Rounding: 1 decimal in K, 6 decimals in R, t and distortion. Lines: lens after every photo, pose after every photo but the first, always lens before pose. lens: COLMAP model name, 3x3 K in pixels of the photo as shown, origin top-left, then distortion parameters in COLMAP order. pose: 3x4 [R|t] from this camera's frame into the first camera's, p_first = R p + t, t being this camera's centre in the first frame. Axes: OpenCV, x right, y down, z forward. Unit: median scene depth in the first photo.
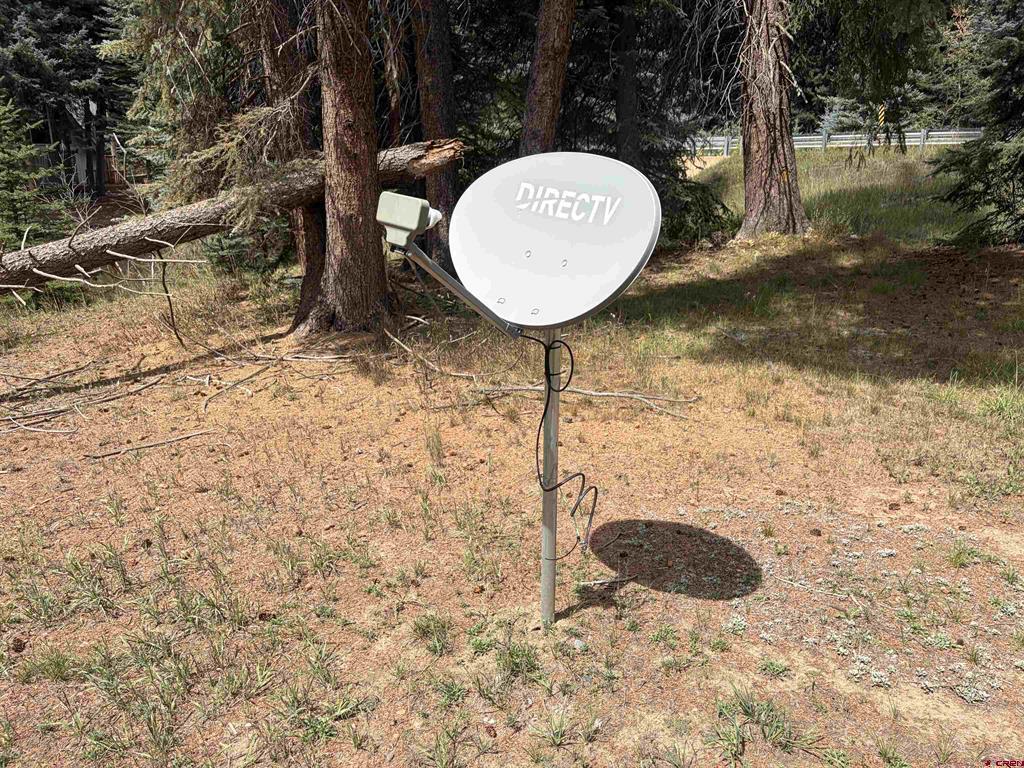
lens RADIAL K [[771.3, 0, 512.4], [0, 771.3, 384.0], [0, 0, 1]] dist [-0.000344, -0.003733]
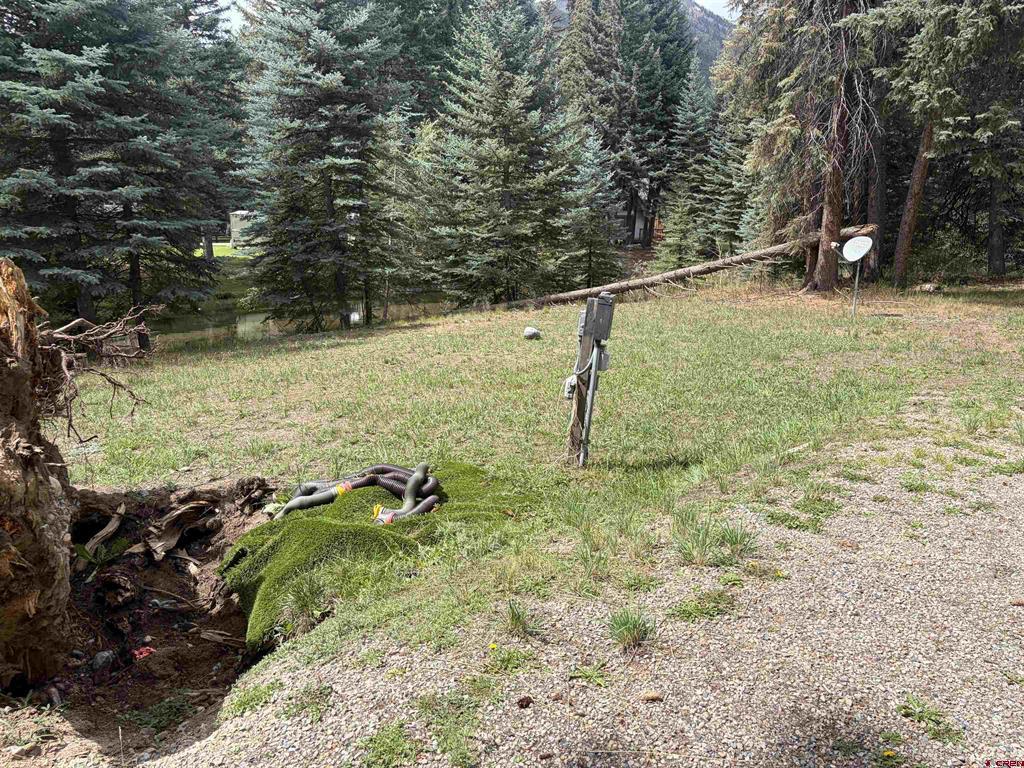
lens RADIAL K [[771.3, 0, 512.8], [0, 771.3, 384.5], [0, 0, 1]] dist [-0.000344, -0.003733]
pose [[0.832124, 0.116007, -0.542321, 0.434501], [-0.152530, 0.988038, -0.022689, 0.521514], [0.533202, 0.101600, 0.839865, -2.008050]]
